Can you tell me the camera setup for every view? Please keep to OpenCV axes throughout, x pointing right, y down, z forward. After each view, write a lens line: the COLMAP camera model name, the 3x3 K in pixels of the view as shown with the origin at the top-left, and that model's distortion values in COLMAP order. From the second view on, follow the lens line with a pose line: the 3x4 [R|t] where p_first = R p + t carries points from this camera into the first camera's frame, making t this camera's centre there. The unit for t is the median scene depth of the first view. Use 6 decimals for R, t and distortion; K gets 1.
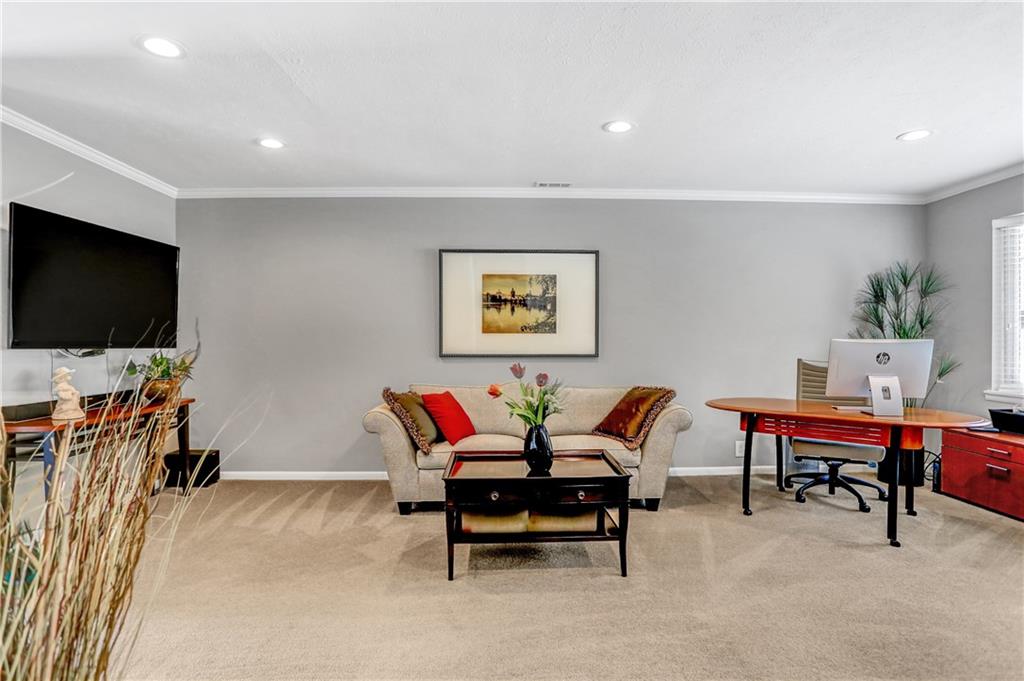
lens RADIAL K [[534.8, 0, 509.9], [0, 534.8, 337.7], [0, 0, 1]] dist [-0.042900, 0.001263]
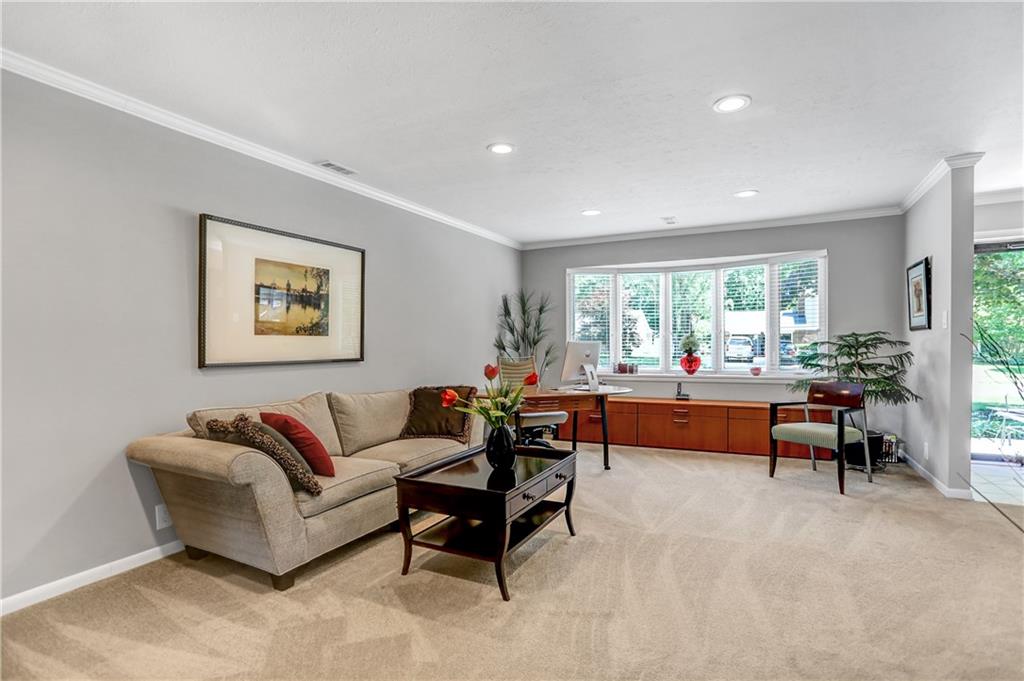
lens RADIAL K [[510.7, 0, 516.2], [0, 510.7, 348.7], [0, 0, 1]] dist [-0.059552, 0.022942]
pose [[0.476291, -0.013845, 0.879179, -0.519162], [0.002895, 0.999895, 0.014177, 0.001996], [-0.879283, -0.004207, 0.476281, 0.336412]]
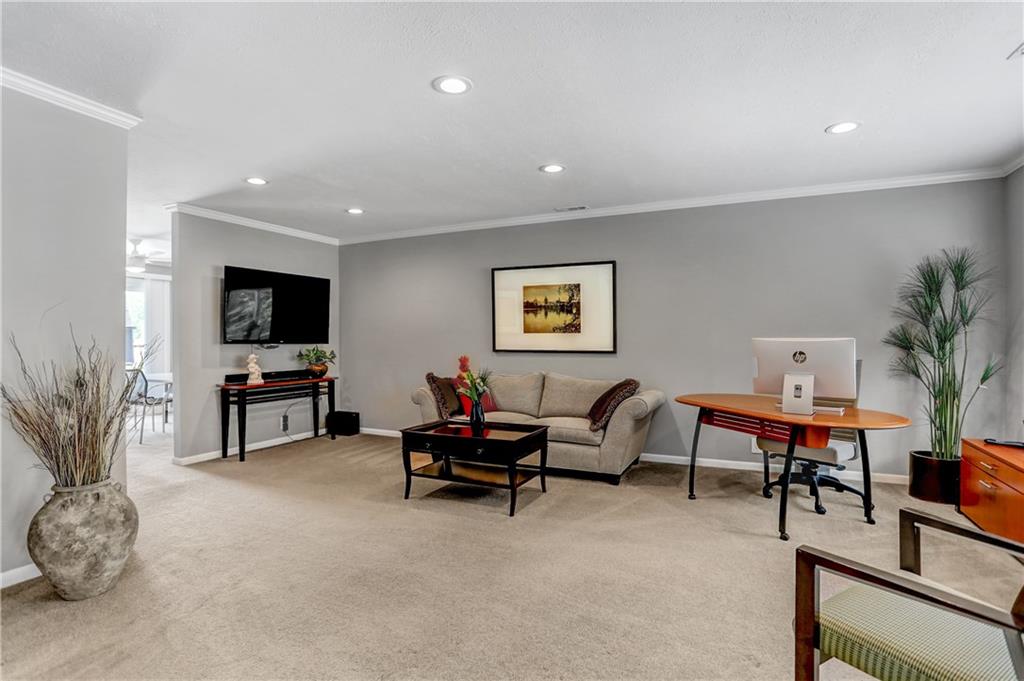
lens RADIAL K [[510.7, 0, 503.6], [0, 510.7, 336.8], [0, 0, 1]] dist [-0.059552, 0.022942]
pose [[0.885340, -0.001954, -0.464940, 0.475703], [0.002990, 0.999994, 0.001490, -0.001816], [0.464935, -0.002710, 0.885341, -0.083818]]
